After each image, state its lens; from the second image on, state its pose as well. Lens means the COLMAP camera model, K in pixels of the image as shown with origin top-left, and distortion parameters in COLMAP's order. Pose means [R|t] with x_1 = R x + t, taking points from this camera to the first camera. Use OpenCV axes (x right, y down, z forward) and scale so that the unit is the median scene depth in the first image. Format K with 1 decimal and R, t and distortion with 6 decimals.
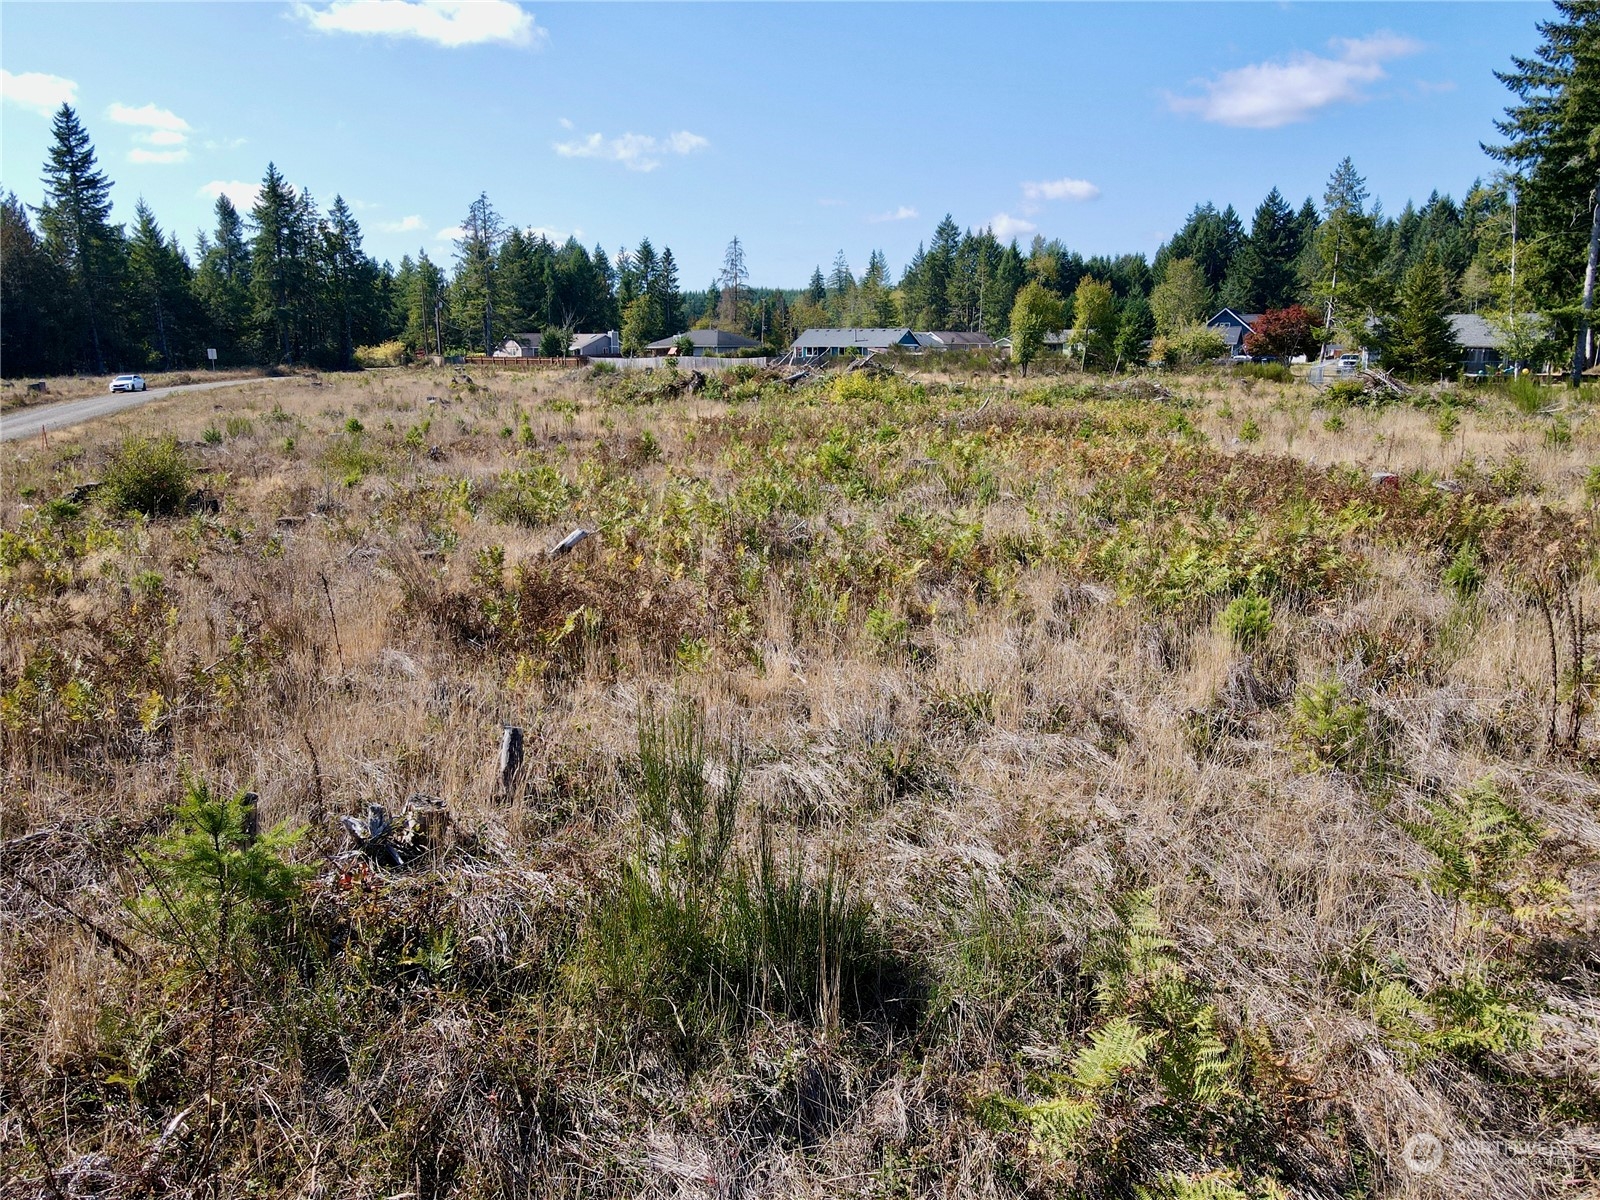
lens RADIAL K [[1125.8, 0, 789.2], [0, 1125.8, 593.6], [0, 0, 1]] dist [-0.001030, -0.003248]
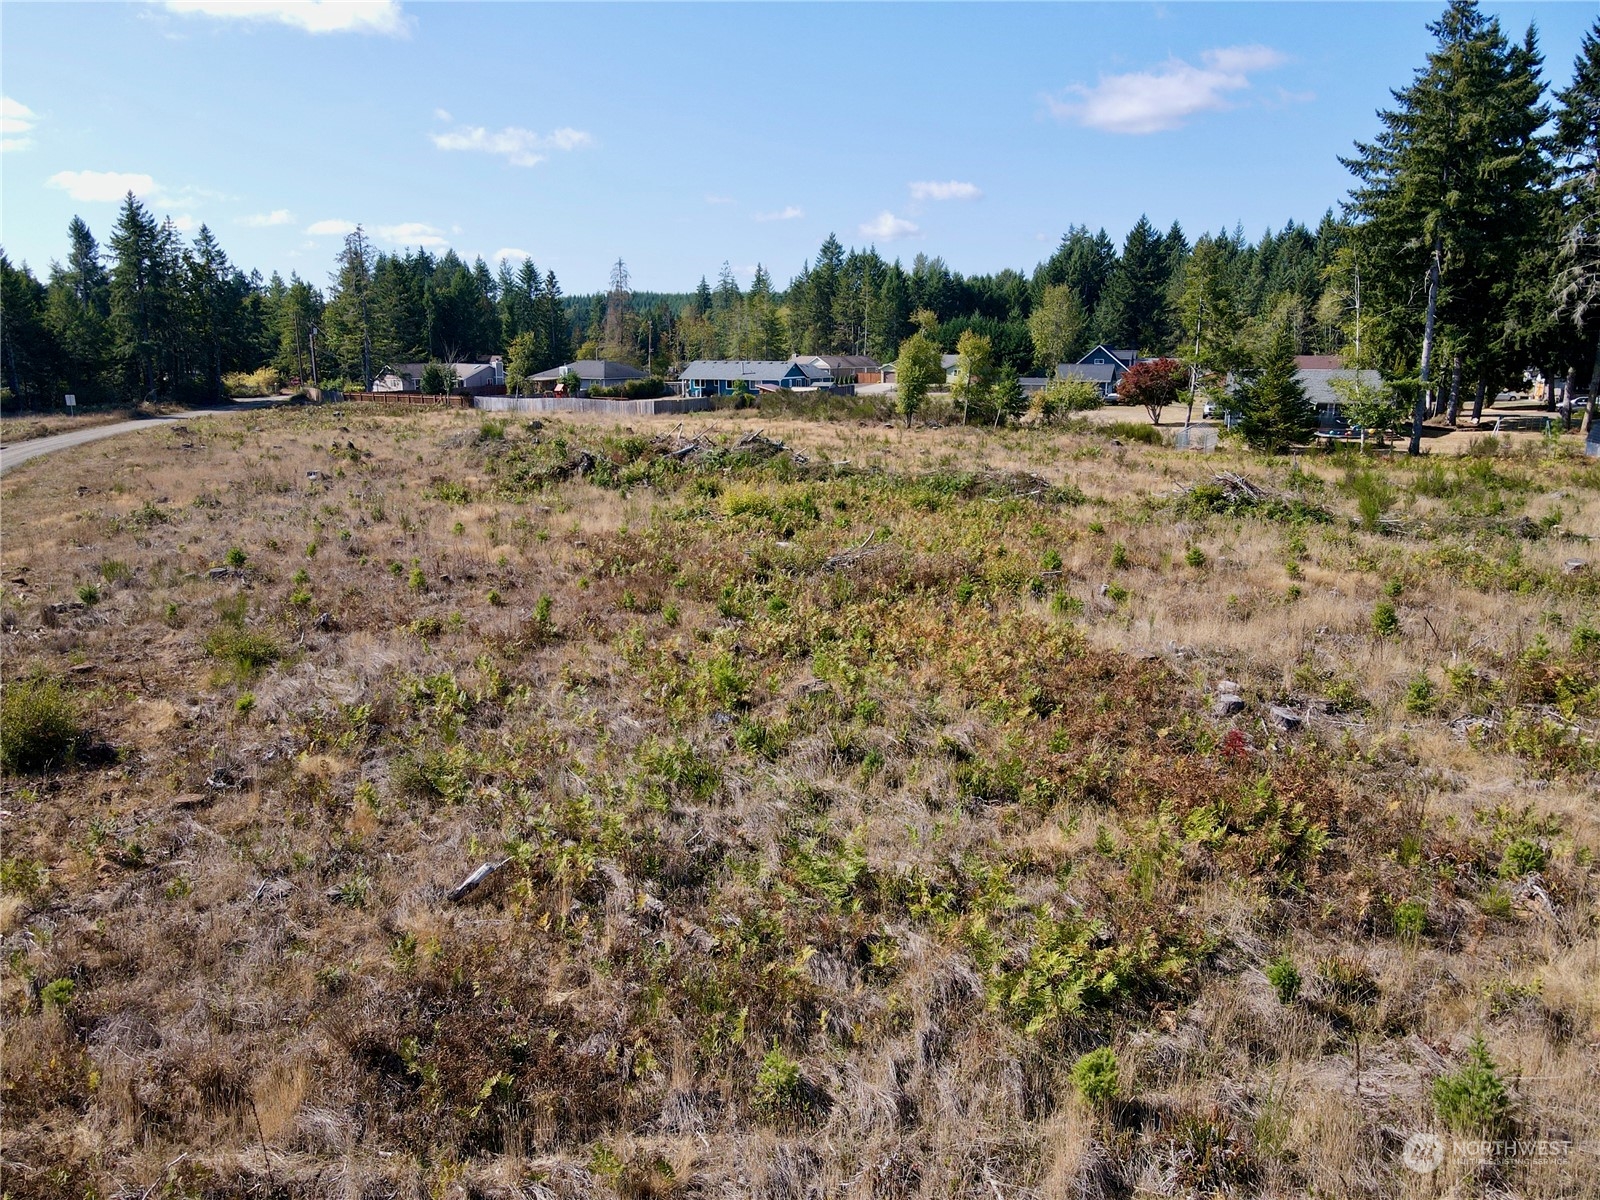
lens RADIAL K [[1125.8, 0, 786.4], [0, 1125.8, 599.5], [0, 0, 1]] dist [-0.001030, -0.003248]
pose [[0.995470, -0.019700, 0.093008, -0.000099], [0.019036, 0.999787, 0.008019, -0.028383], [-0.093146, -0.006213, 0.995633, -0.006037]]
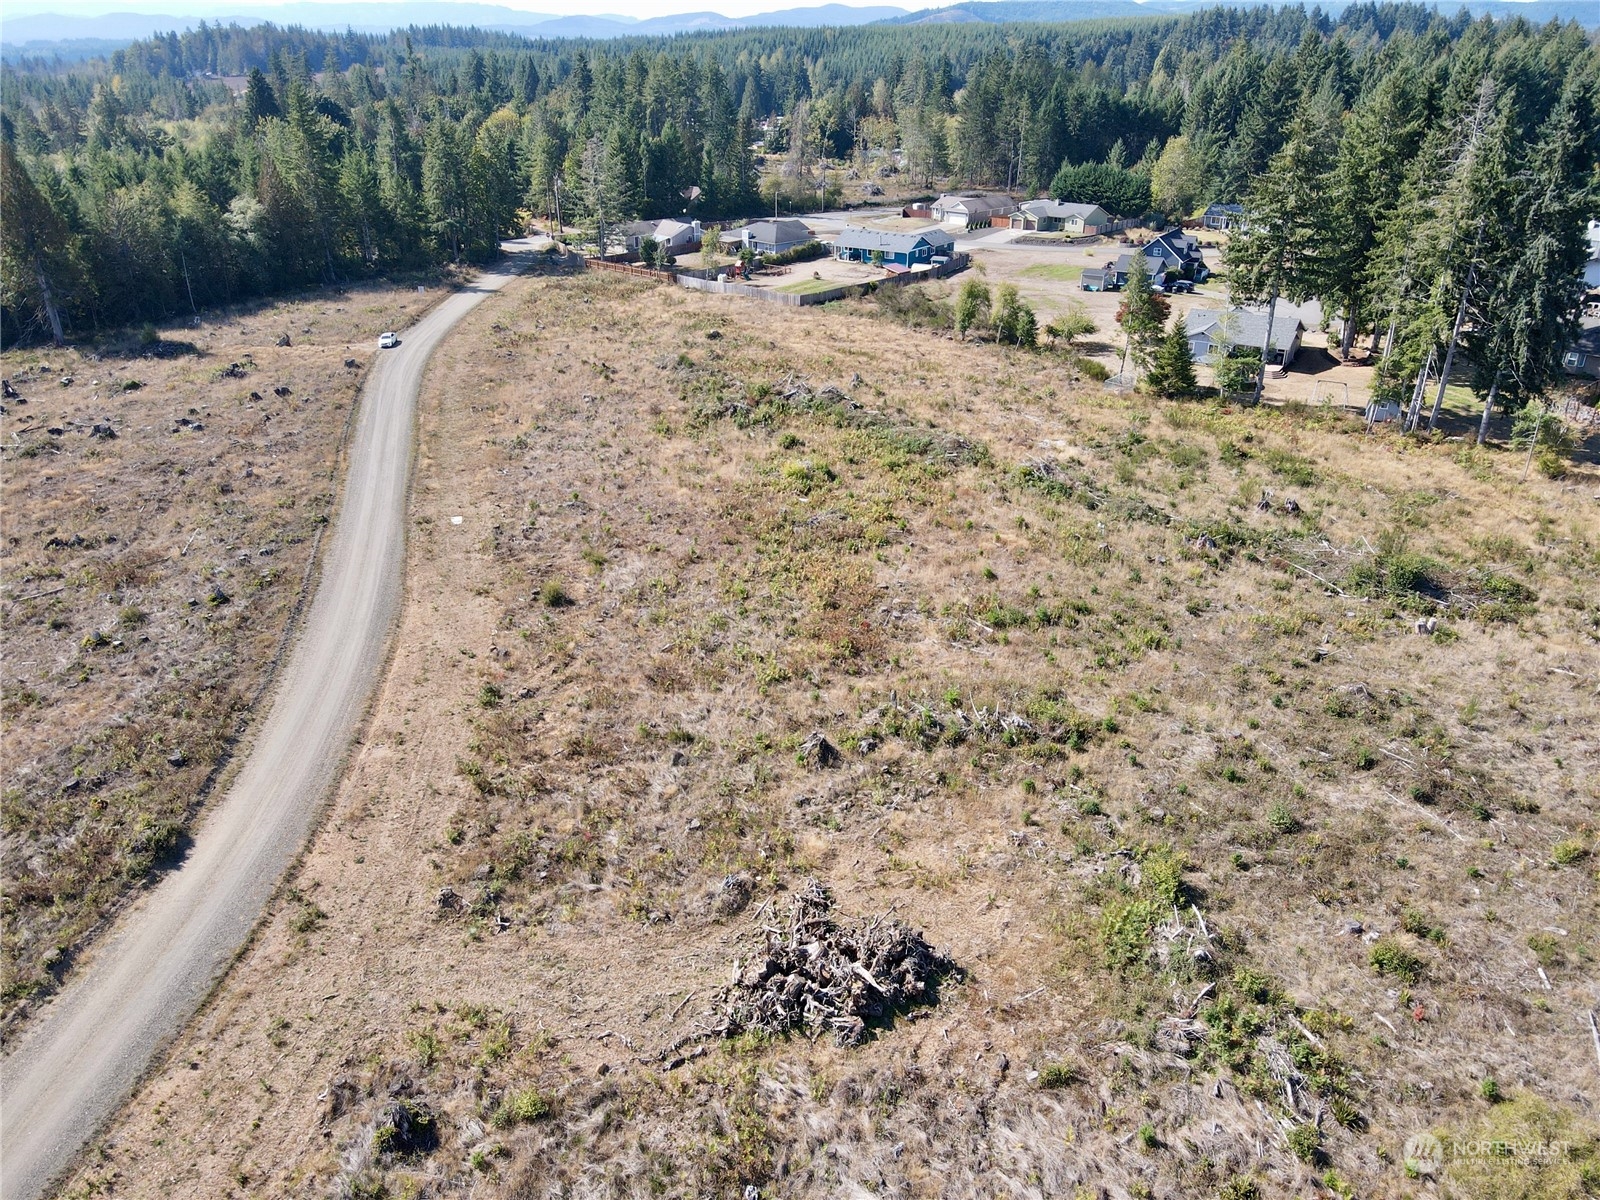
lens RADIAL K [[1125.8, 0, 803.5], [0, 1125.8, 600.8], [0, 0, 1]] dist [-0.001030, -0.003248]
pose [[0.997205, 0.033482, -0.066790, 0.066030], [-0.016134, 0.969372, 0.245065, -0.133560], [0.072949, -0.243303, 0.967203, -0.335843]]
